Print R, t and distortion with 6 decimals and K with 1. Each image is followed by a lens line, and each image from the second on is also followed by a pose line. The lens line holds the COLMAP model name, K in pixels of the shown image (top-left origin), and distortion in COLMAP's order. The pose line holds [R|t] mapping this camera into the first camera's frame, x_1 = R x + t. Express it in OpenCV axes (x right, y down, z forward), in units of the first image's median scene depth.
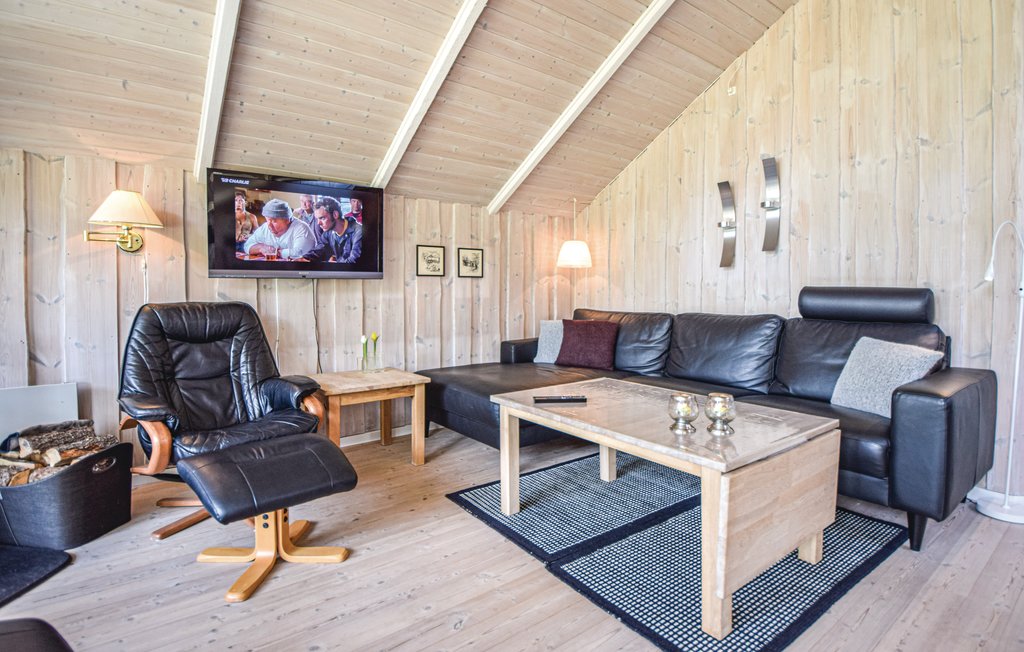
lens RADIAL K [[488.9, 0, 512.0], [0, 488.9, 326.0], [0, 0, 1]] dist [-0.037339, -0.000053]
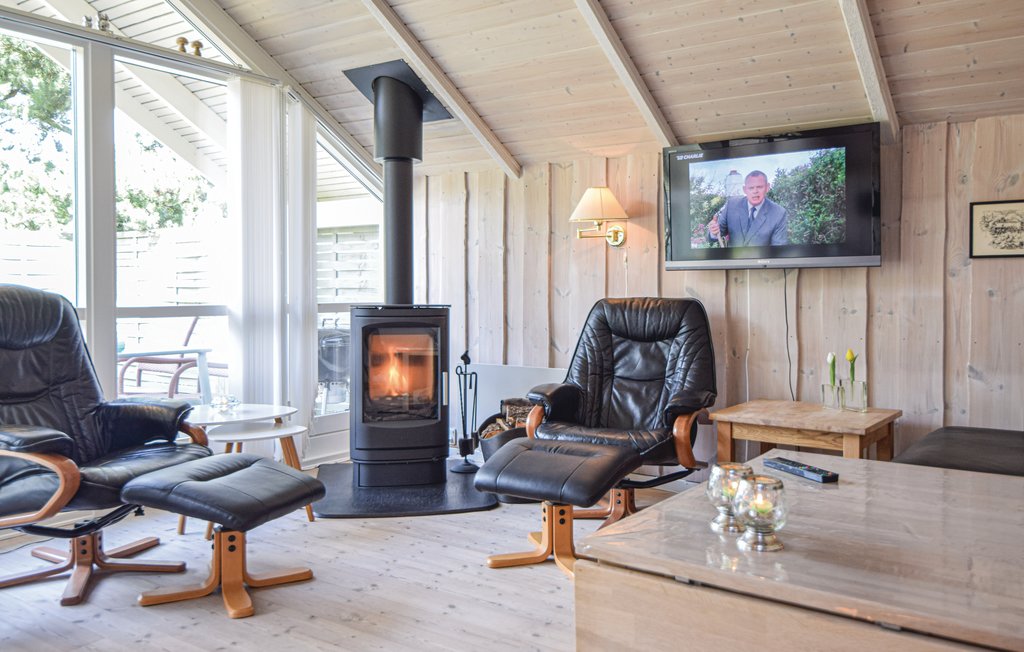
lens RADIAL K [[854.8, 0, 512.0], [0, 854.8, 326.0], [0, 0, 1]] dist [0.094808, -0.003422]
pose [[0.277744, 0.044475, -0.959625, 0.845278], [-0.069085, 0.997266, 0.026224, -0.020478], [0.958168, 0.059012, 0.280057, 0.296441]]
